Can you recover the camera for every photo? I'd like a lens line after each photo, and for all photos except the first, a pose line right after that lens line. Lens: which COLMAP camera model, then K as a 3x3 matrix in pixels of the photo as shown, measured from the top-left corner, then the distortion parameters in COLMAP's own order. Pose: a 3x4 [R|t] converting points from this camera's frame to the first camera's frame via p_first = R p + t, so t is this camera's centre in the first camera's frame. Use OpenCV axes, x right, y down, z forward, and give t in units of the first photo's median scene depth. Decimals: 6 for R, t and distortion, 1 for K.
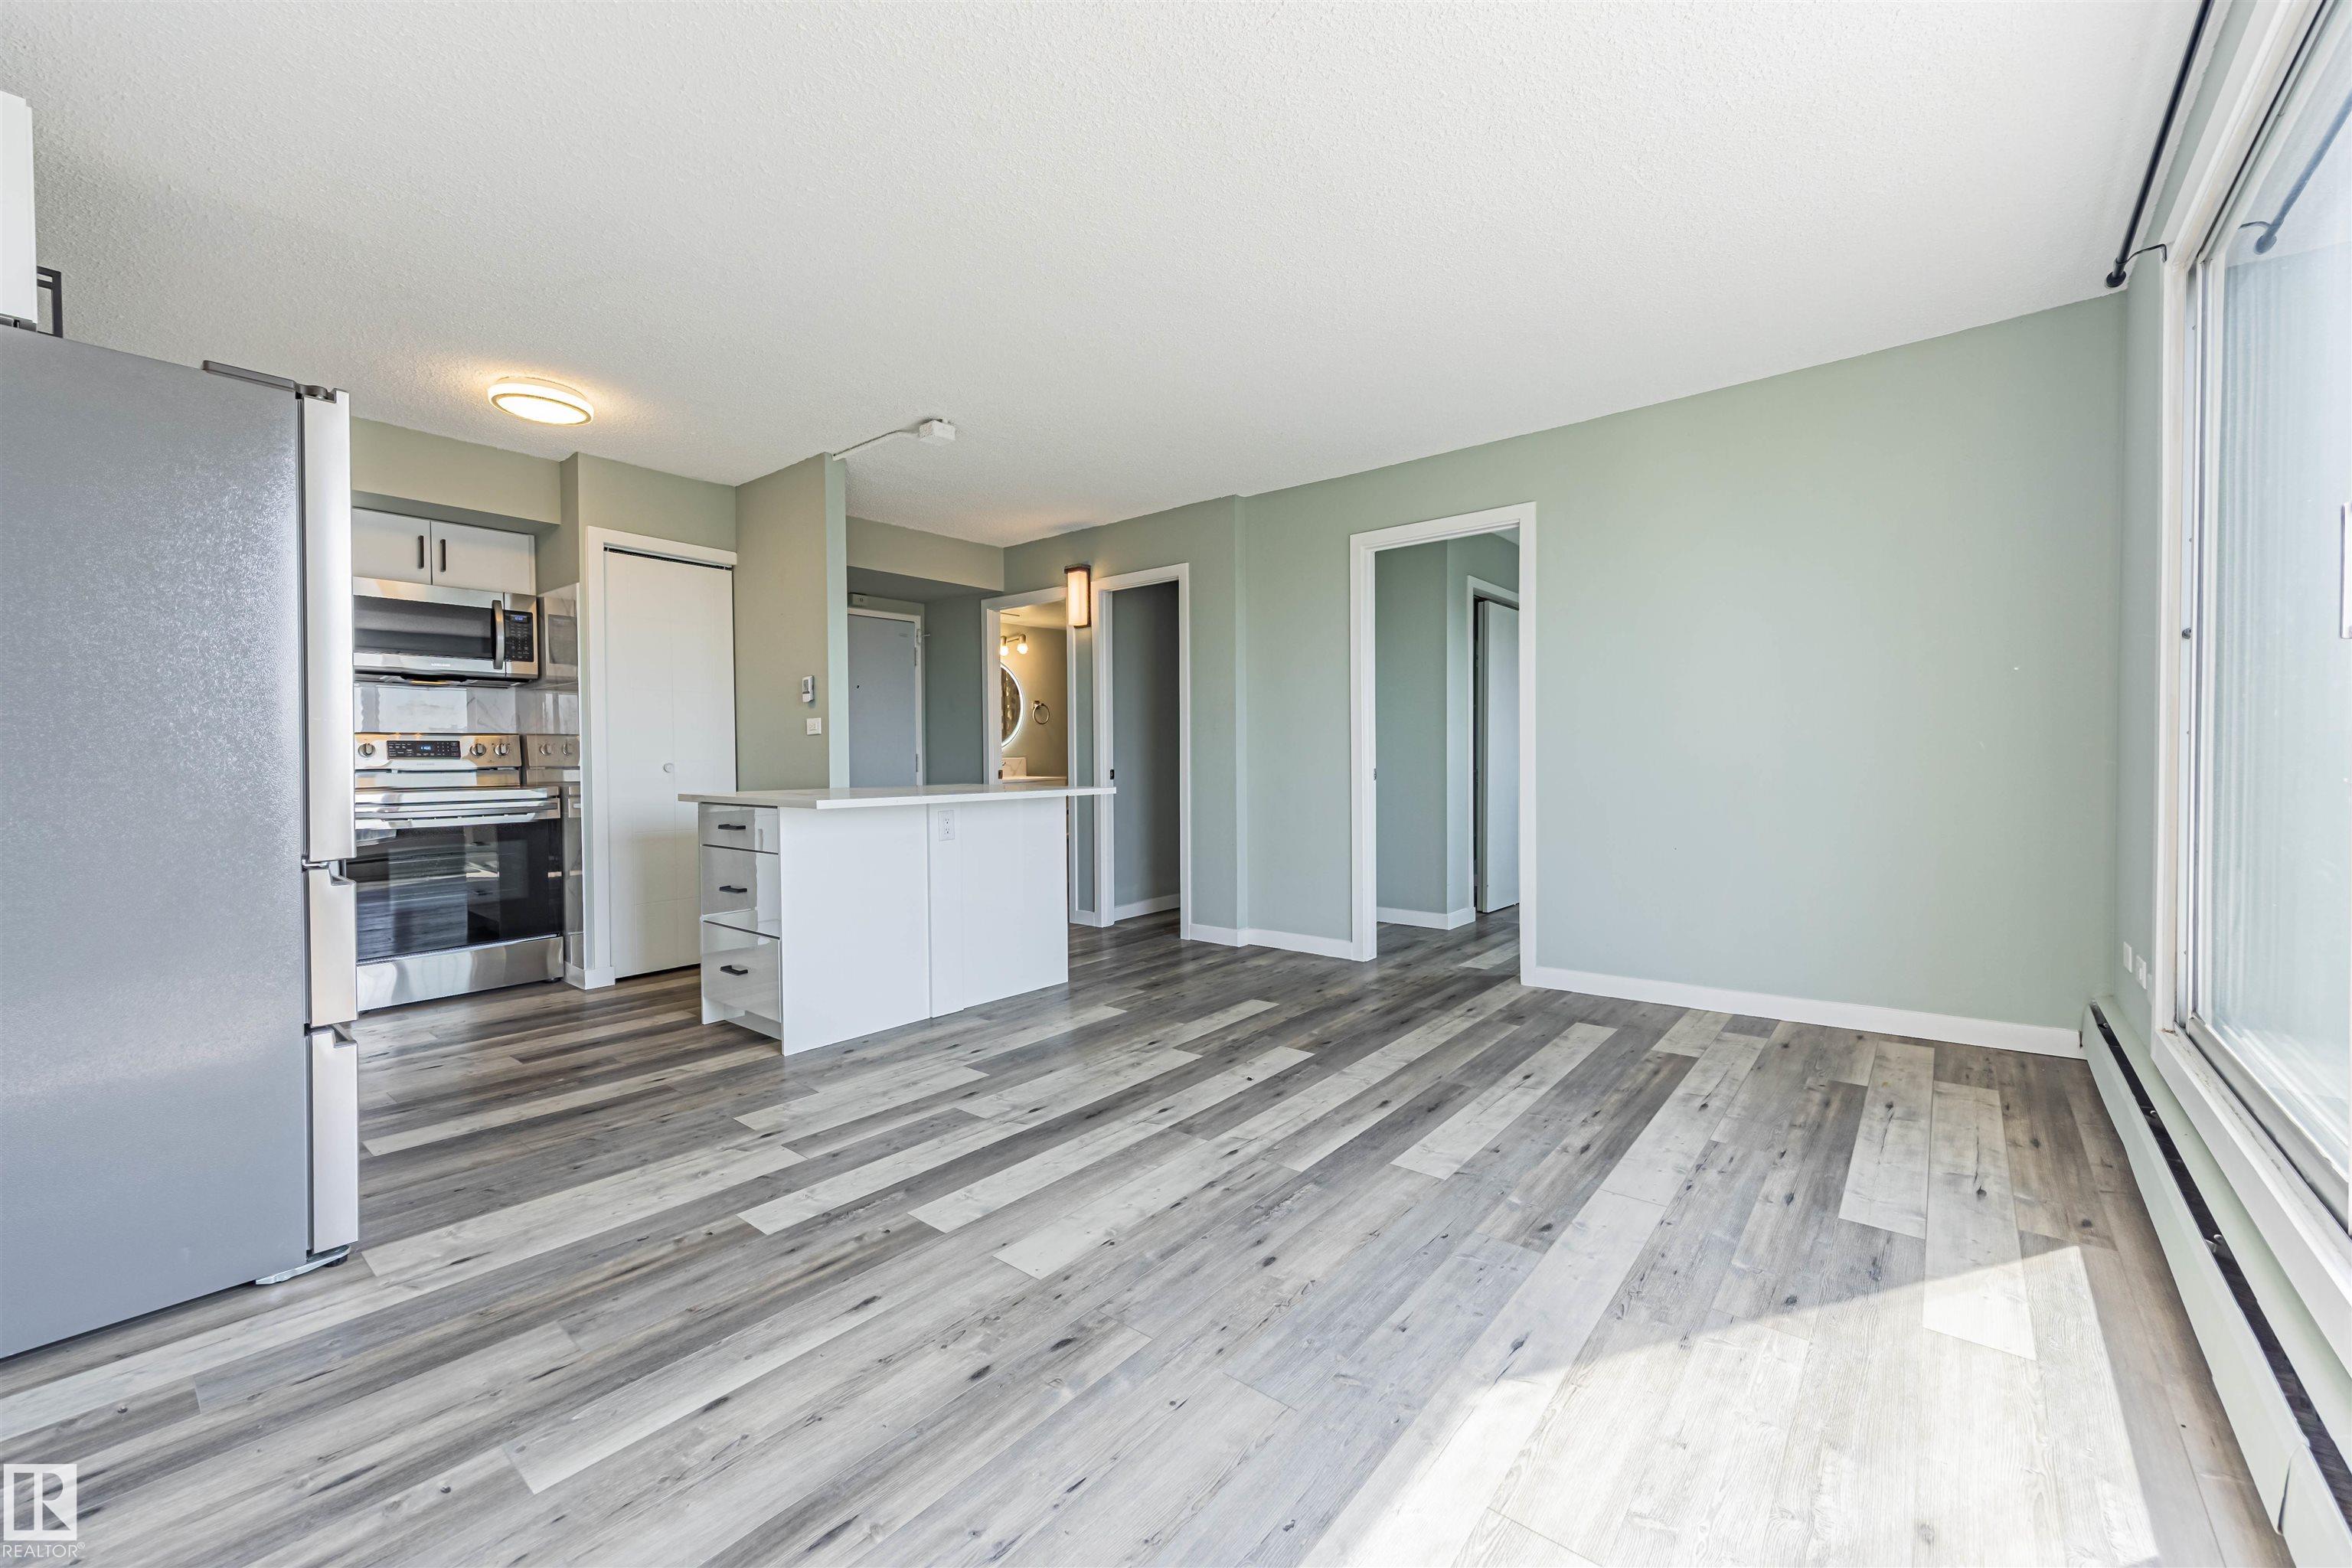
lens RADIAL K [[914.9, 0, 1173.0], [0, 914.9, 772.6], [0, 0, 1]] dist [0.004100, -0.000319]
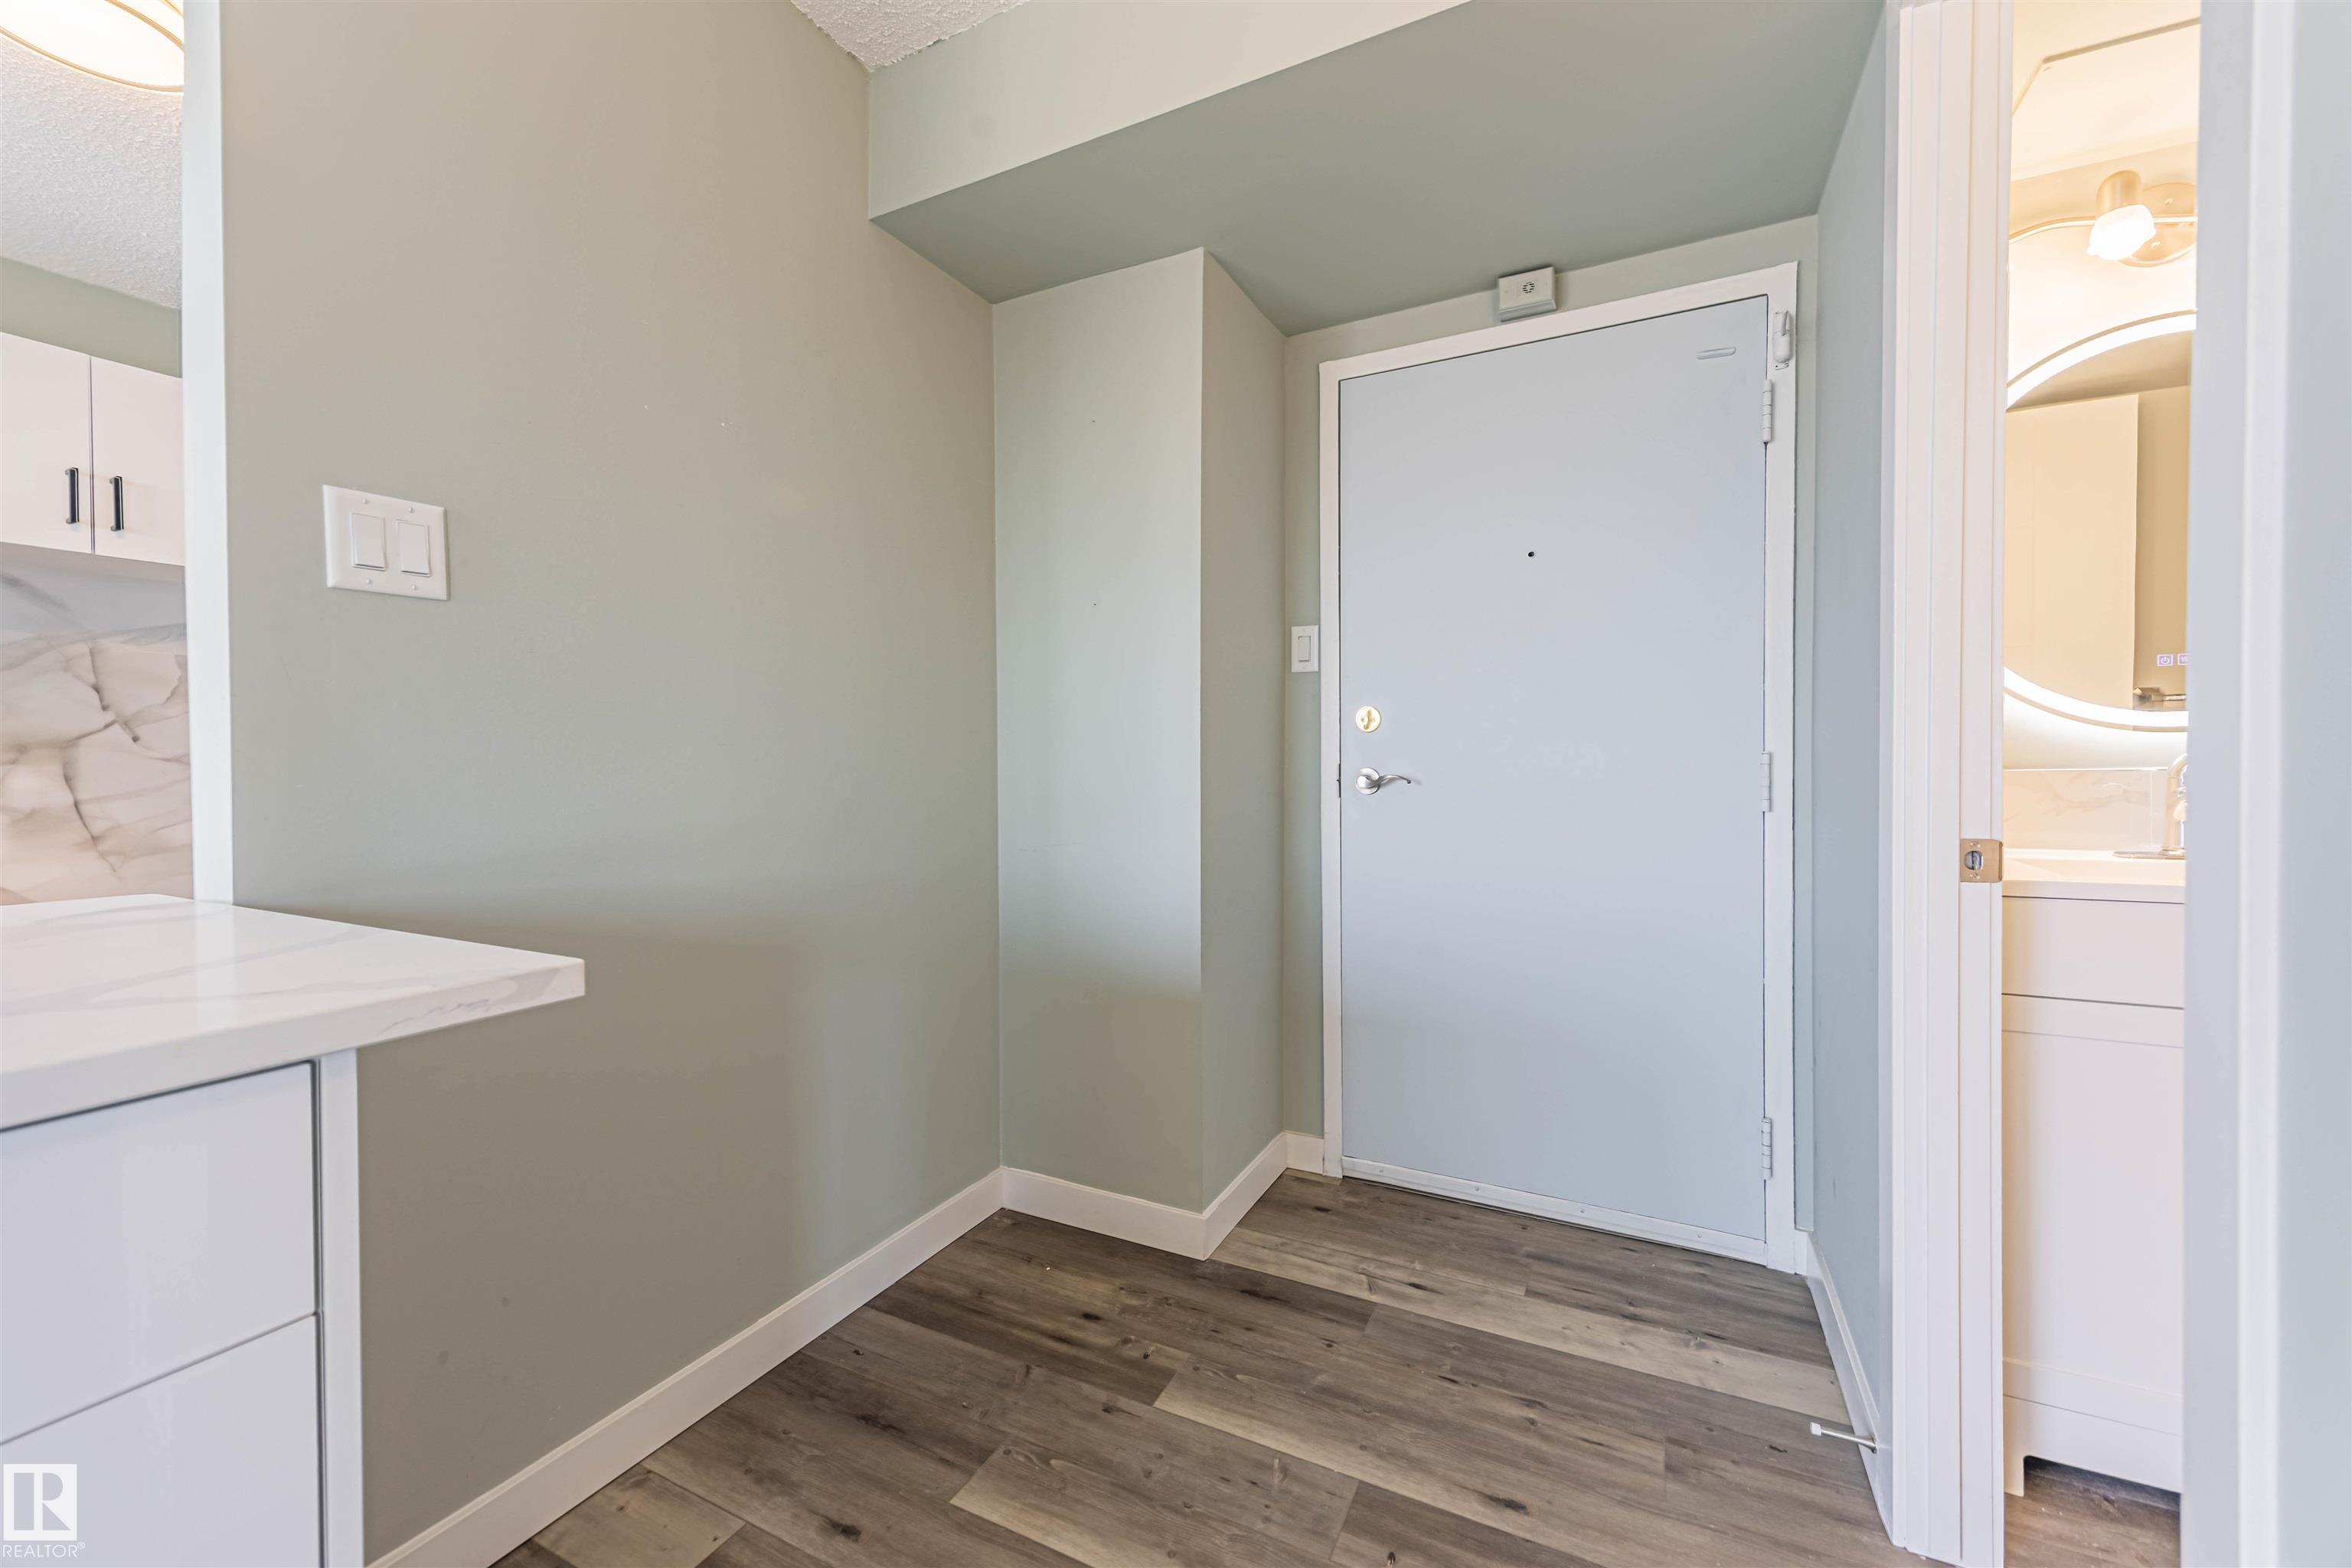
lens RADIAL K [[914.9, 0, 1173.0], [0, 914.9, 772.6], [0, 0, 1]] dist [0.004100, -0.000319]
pose [[0.238482, 0.014282, -0.971042, -0.112961], [-0.014747, 0.999830, 0.011083, -0.036861], [0.971035, 0.011677, 0.238652, 1.901557]]
